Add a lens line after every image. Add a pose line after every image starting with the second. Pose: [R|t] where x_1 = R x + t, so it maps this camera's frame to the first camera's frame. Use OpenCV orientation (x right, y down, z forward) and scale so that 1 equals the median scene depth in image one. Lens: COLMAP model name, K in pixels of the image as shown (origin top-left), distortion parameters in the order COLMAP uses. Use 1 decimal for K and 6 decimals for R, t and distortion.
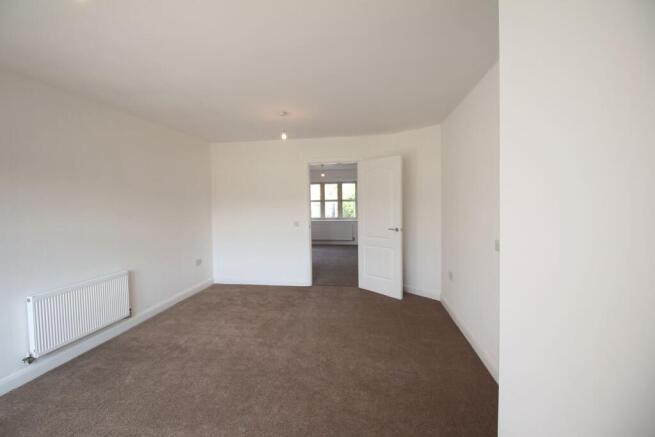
lens RADIAL K [[307.4, 0, 325.0], [0, 307.4, 209.8], [0, 0, 1]] dist [0.002614, -0.013157]
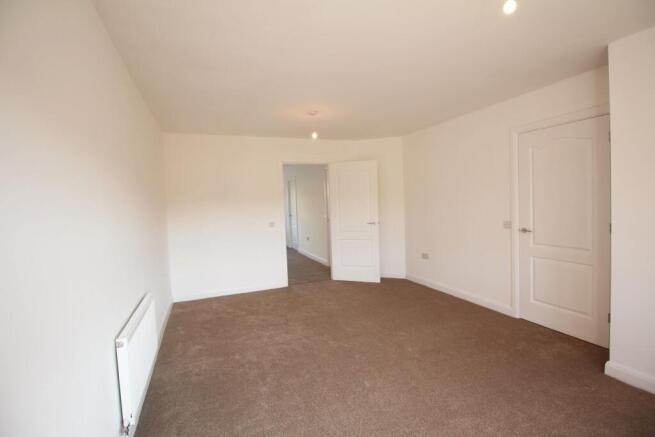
lens RADIAL K [[307.4, 0, 325.0], [0, 307.4, 209.8], [0, 0, 1]] dist [0.002614, -0.013157]
pose [[0.860517, -0.032145, 0.508406, -0.521311], [0.037627, 0.999292, -0.000505, 0.006878], [-0.508030, 0.019564, 0.861117, 0.090971]]
